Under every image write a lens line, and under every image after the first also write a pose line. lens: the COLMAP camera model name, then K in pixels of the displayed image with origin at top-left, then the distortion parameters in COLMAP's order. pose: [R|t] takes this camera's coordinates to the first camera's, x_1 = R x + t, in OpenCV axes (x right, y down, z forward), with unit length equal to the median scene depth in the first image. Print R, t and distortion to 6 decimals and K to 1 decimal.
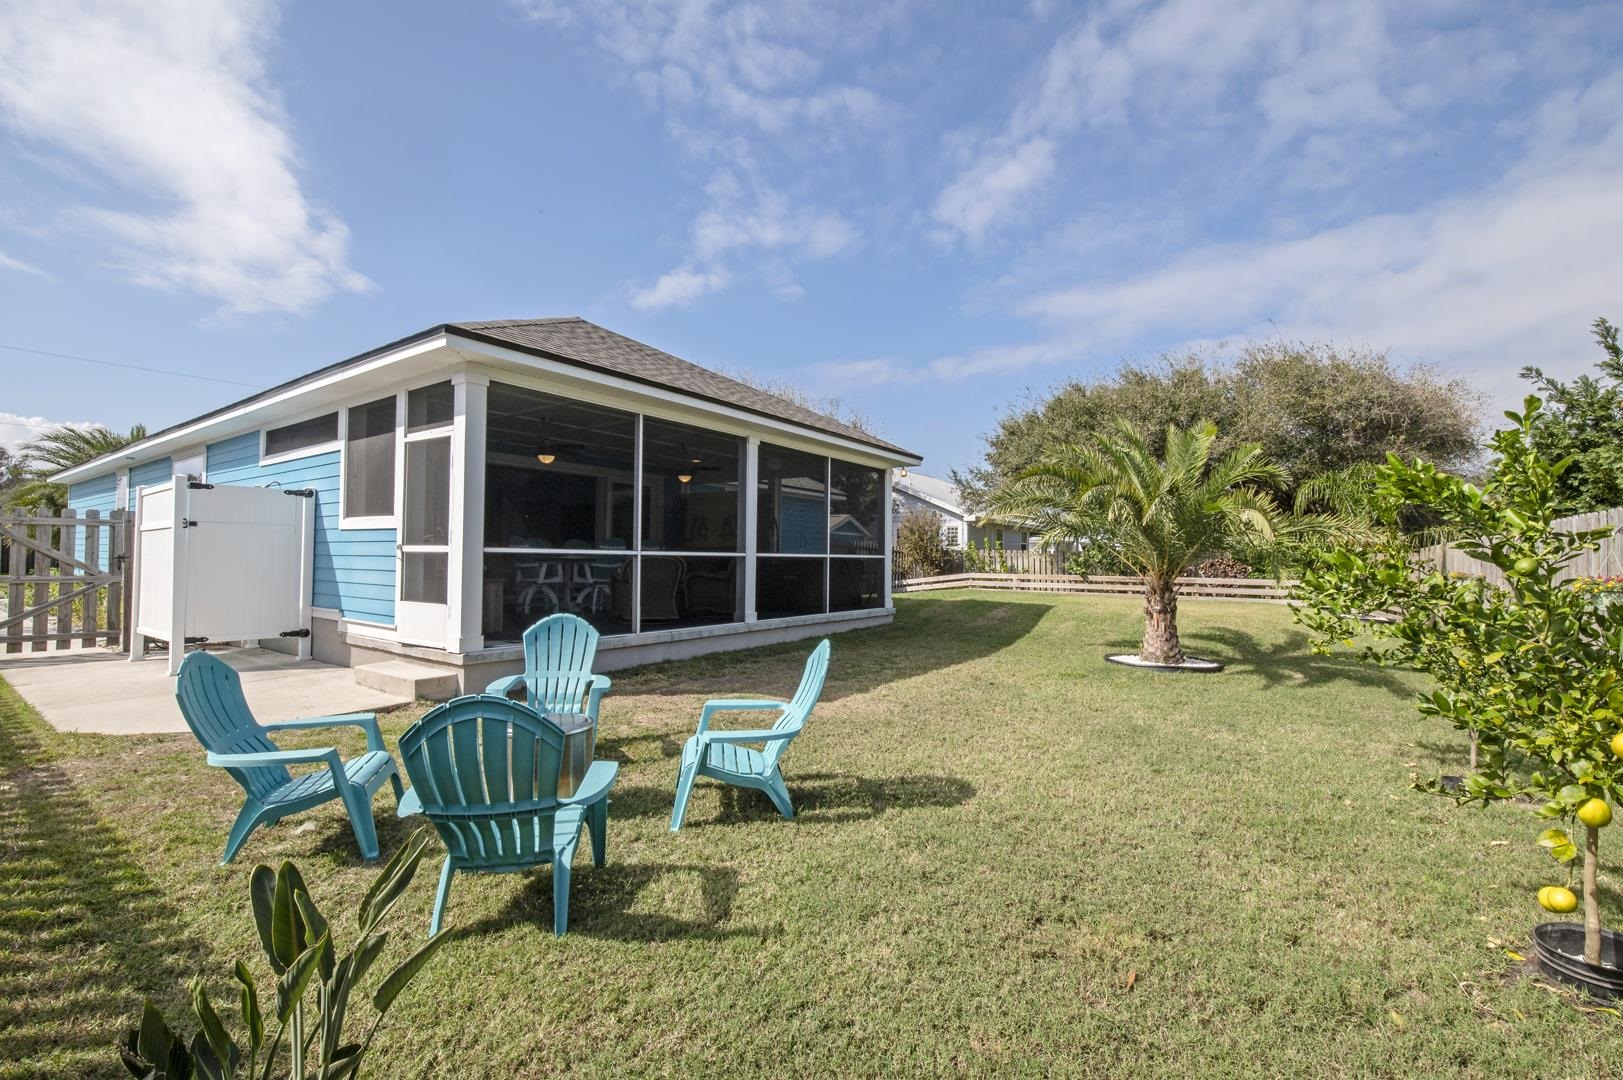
lens RADIAL K [[701.6, 0, 811.5], [0, 701.6, 540.0], [0, 0, 1]] dist [-0.004818, -0.008155]
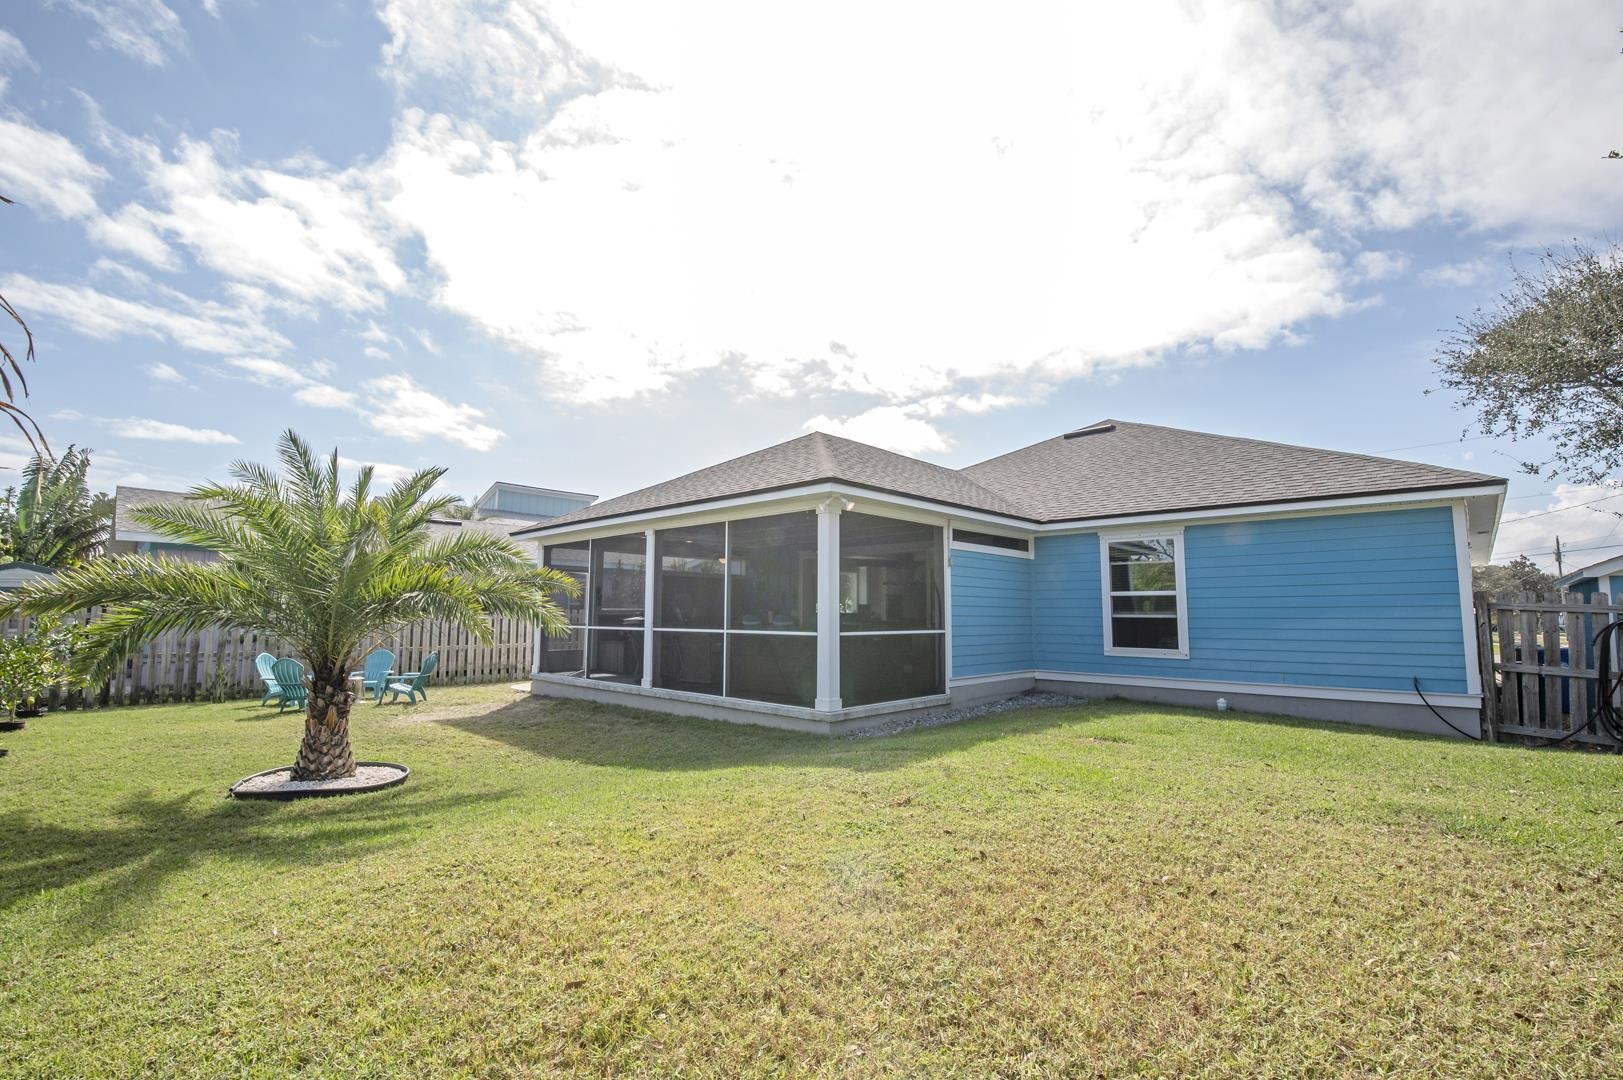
lens RADIAL K [[701.6, 0, 811.5], [0, 701.6, 540.0], [0, 0, 1]] dist [-0.004818, -0.008155]
pose [[-0.153721, -0.159511, -0.975154, 0.997901], [-0.011035, 0.987100, -0.159726, 0.055993], [0.988053, -0.013793, -0.153498, 1.392085]]
